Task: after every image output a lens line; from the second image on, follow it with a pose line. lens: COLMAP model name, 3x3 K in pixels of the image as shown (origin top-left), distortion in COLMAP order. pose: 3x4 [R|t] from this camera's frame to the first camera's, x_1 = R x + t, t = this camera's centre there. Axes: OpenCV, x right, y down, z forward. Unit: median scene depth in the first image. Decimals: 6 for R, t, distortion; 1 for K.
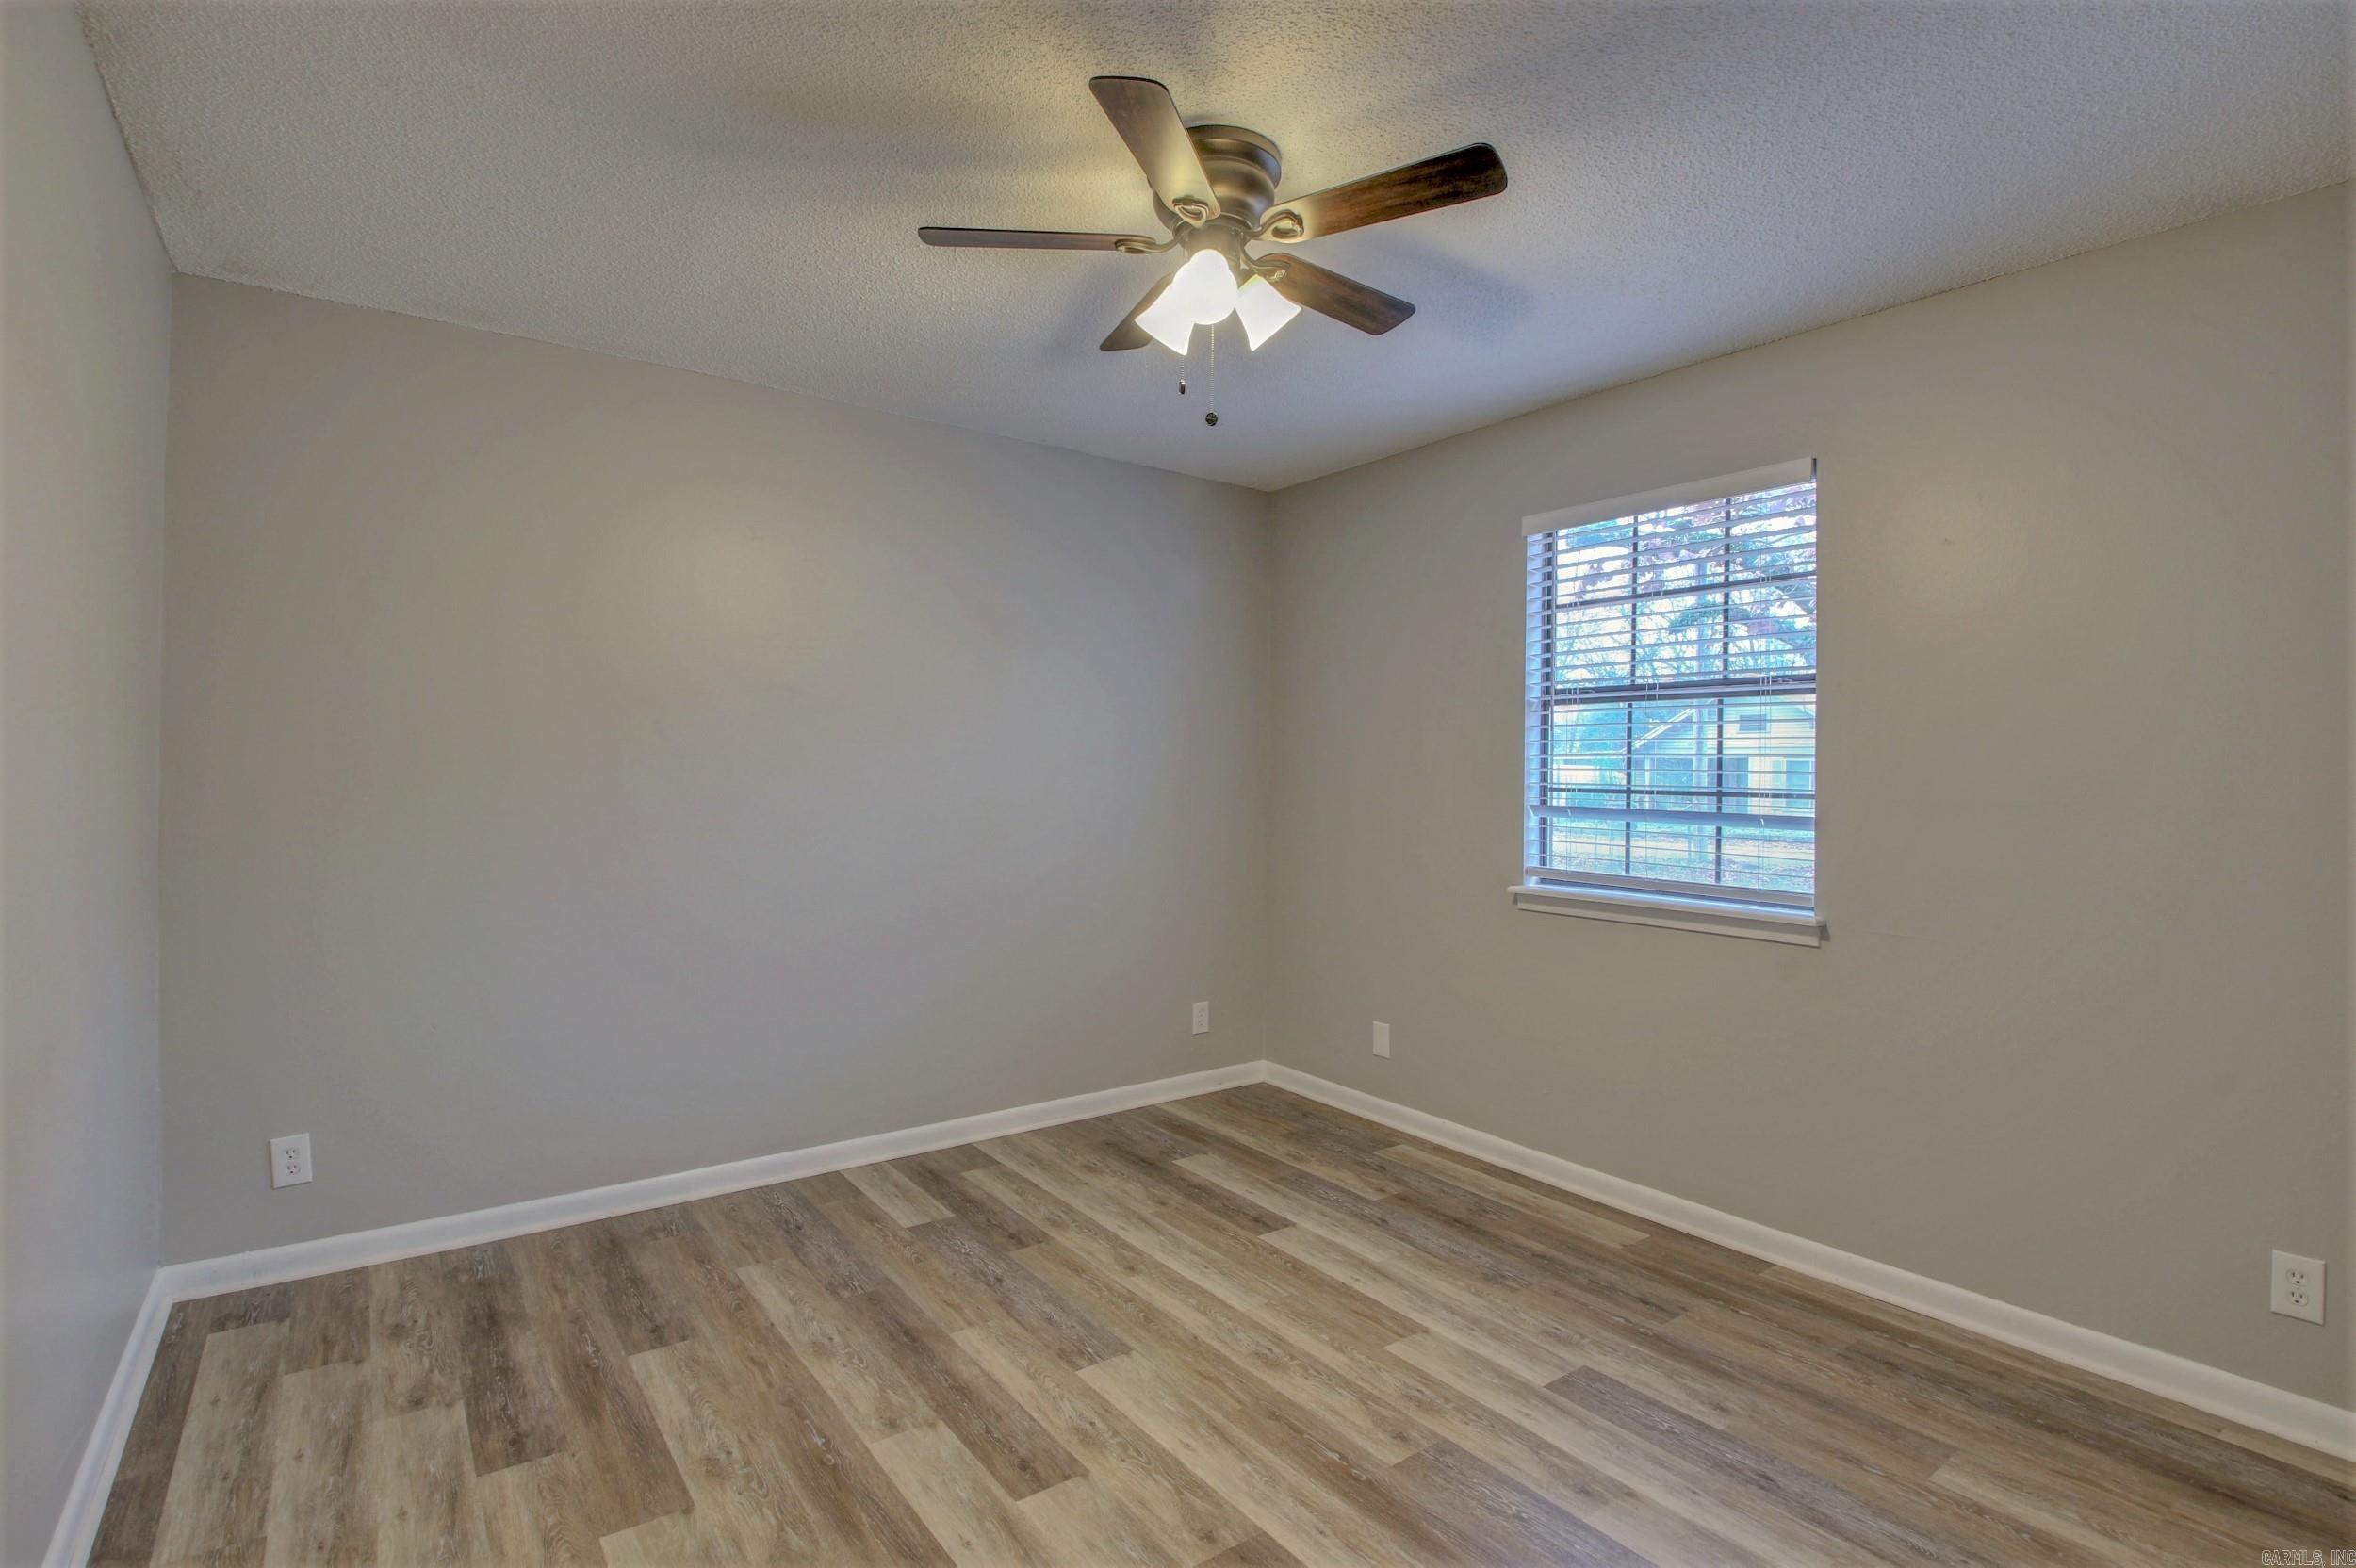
lens RADIAL K [[1085.4, 0, 1179.7], [0, 1085.4, 770.6], [0, 0, 1]] dist [0.018294, -0.032000]
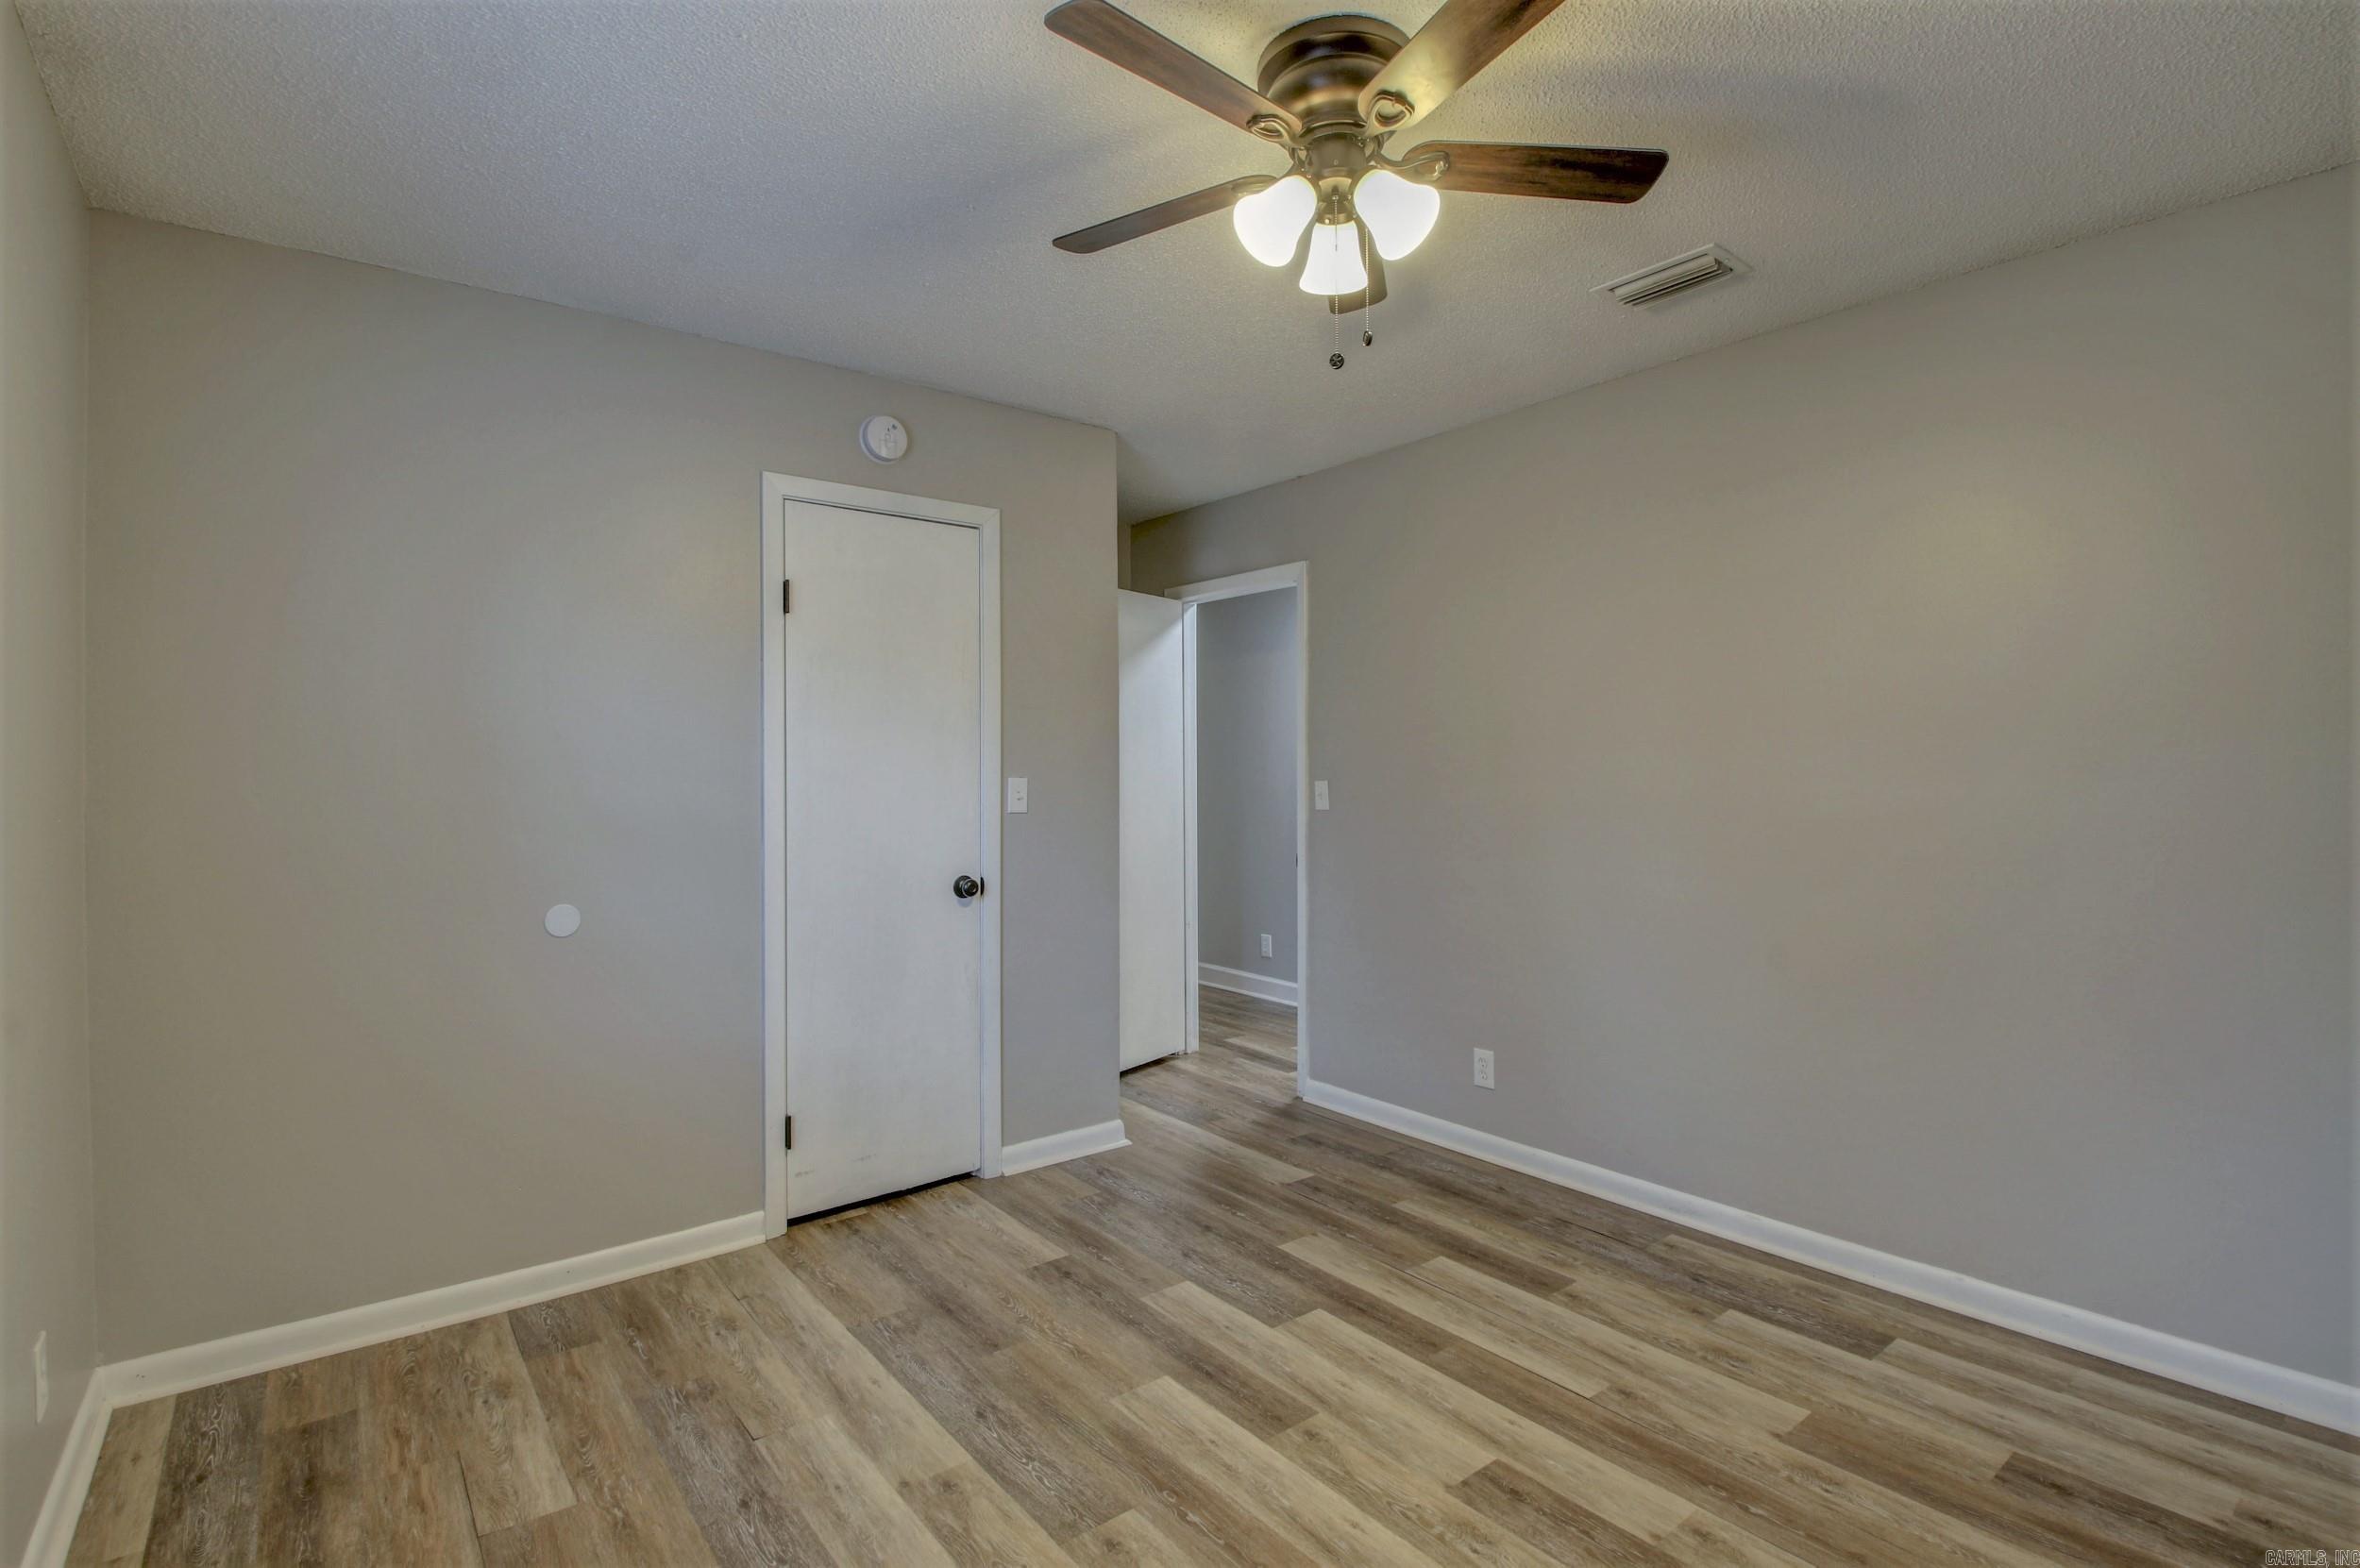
lens RADIAL K [[1087.3, 0, 1181.7], [0, 1087.3, 770.6], [0, 0, 1]] dist [0.018294, -0.032000]
pose [[-0.999140, -0.006213, -0.040987, 0.198030], [-0.006041, 0.999972, -0.004305, 0.004510], [0.041013, -0.004054, -0.999150, 1.973981]]
